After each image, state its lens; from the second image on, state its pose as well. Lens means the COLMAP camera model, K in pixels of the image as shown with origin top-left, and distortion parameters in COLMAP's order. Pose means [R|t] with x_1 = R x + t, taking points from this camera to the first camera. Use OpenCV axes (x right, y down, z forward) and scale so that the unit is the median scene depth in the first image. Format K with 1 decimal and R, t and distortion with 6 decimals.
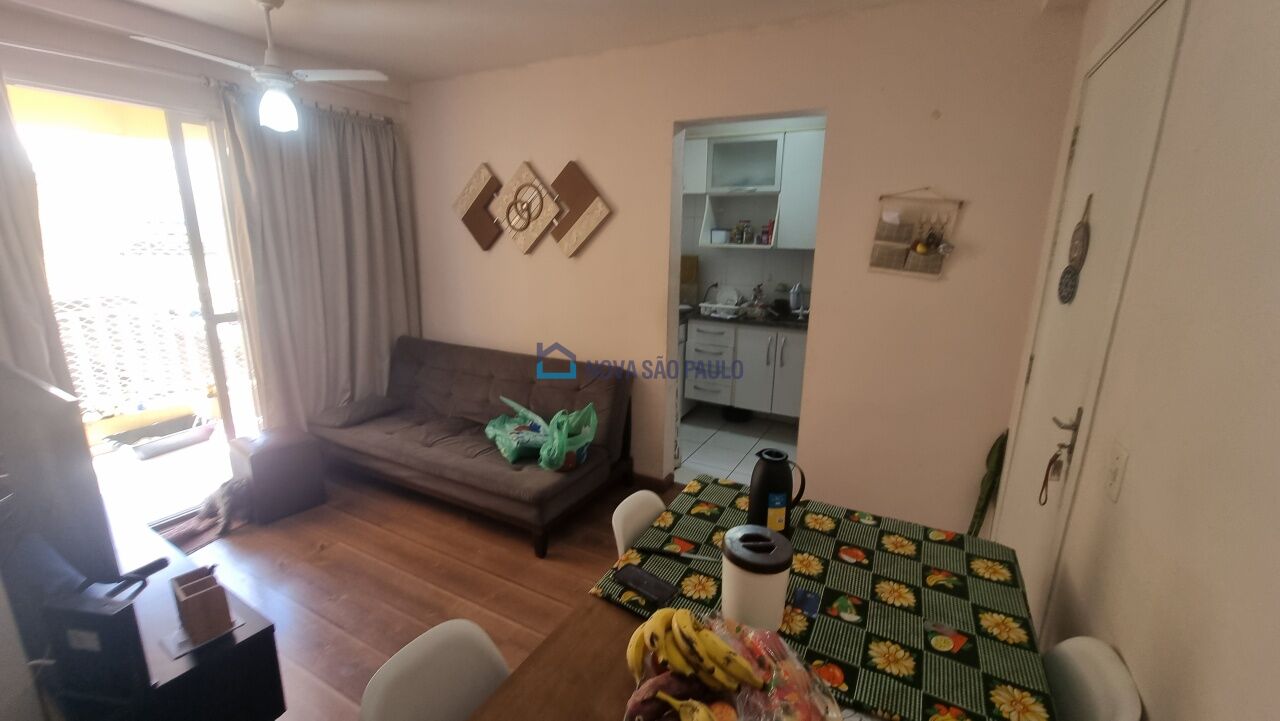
lens RADIAL K [[525.1, 0, 640.0], [0, 525.1, 360.5], [0, 0, 1]] dist [0.000553, 0.000083]
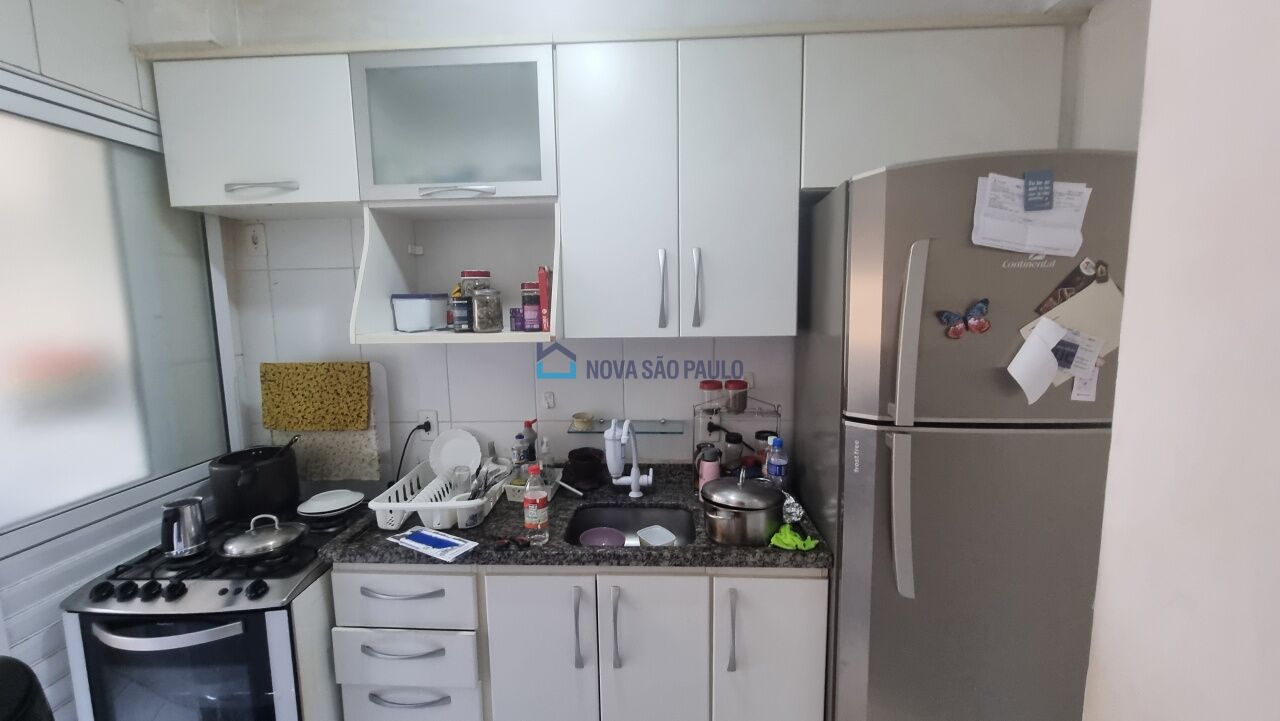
lens RADIAL K [[525.1, 0, 640.0], [0, 525.1, 360.5], [0, 0, 1]] dist [0.000553, 0.000083]
pose [[0.903576, -0.079704, 0.420949, 0.140911], [0.128946, 0.987578, -0.089795, -0.150660], [-0.408563, 0.135416, 0.902629, 0.606482]]
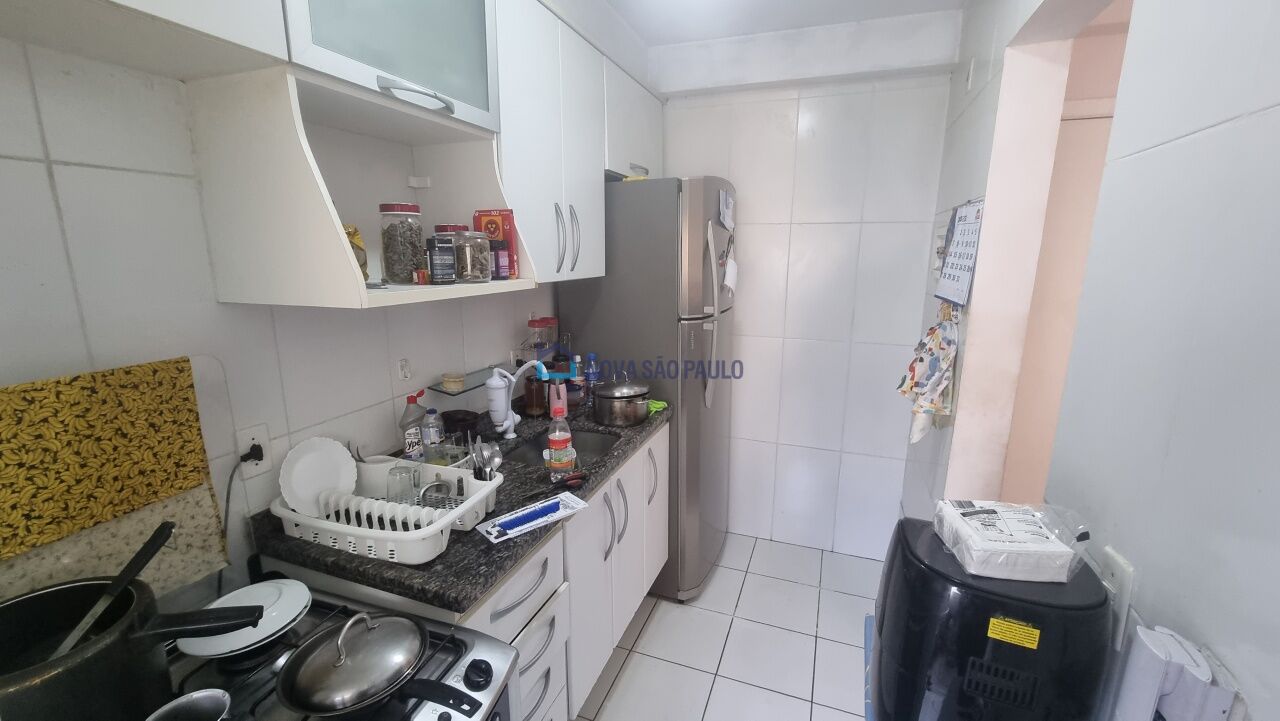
lens RADIAL K [[525.1, 0, 640.0], [0, 525.1, 360.5], [0, 0, 1]] dist [0.000553, 0.000083]
pose [[-0.134837, -0.218481, 0.966481, -0.128838], [0.225511, 0.943025, 0.244641, -0.228351], [-0.964865, 0.250939, -0.077884, 0.922893]]
